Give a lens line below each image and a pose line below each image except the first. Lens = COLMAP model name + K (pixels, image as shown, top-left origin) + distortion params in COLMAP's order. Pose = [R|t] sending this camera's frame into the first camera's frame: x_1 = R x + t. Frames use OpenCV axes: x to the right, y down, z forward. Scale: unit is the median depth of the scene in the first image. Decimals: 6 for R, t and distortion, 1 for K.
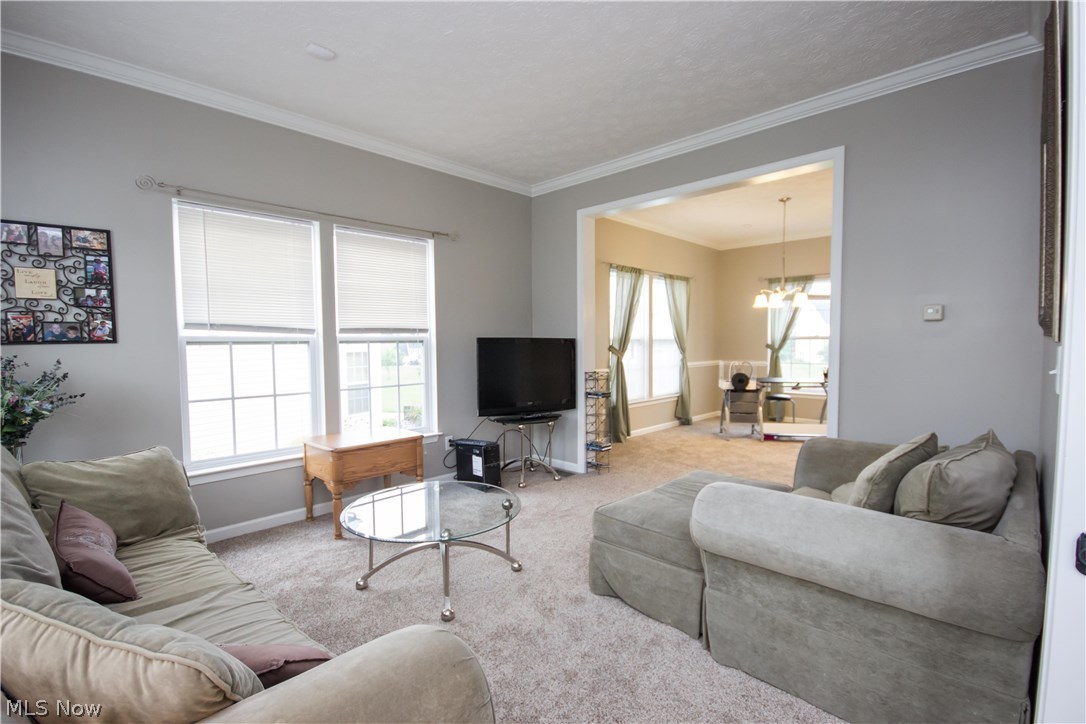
lens RADIAL K [[506.7, 0, 546.2], [0, 506.7, 369.1], [0, 0, 1]] dist [-0.000240, -0.000345]
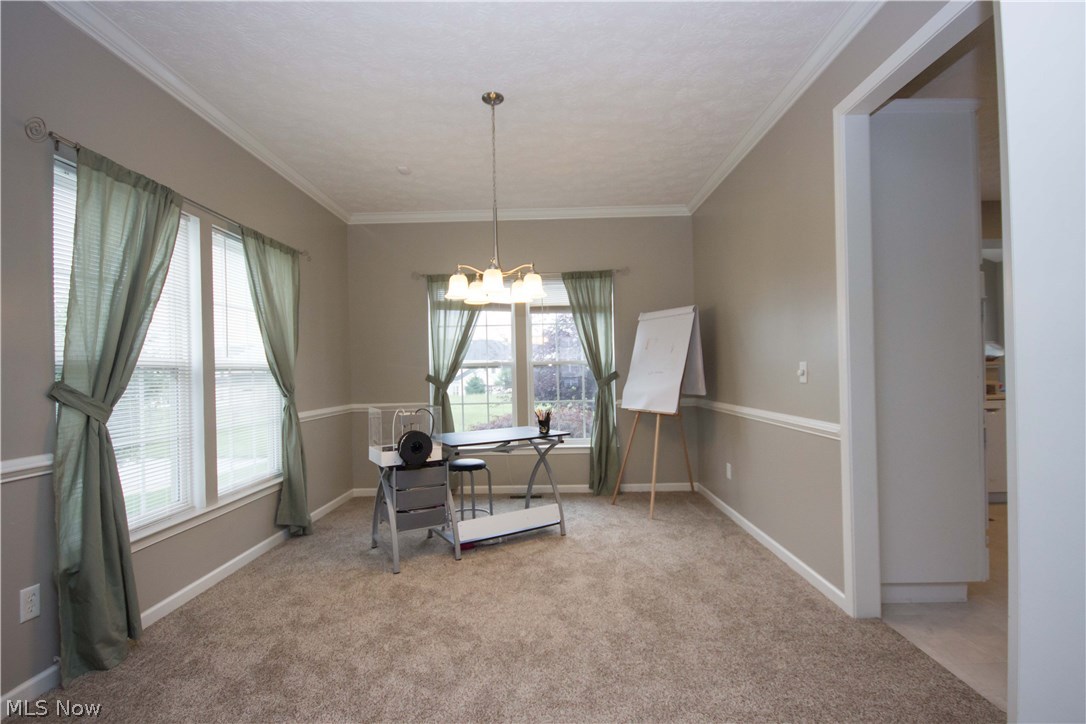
lens RADIAL K [[506.7, 0, 546.2], [0, 506.7, 369.1], [0, 0, 1]] dist [-0.000240, -0.000345]
pose [[0.733641, -0.006594, 0.679506, 0.131128], [0.055923, 0.997147, -0.050701, -0.020332], [-0.677233, 0.075197, 0.731916, 0.516835]]
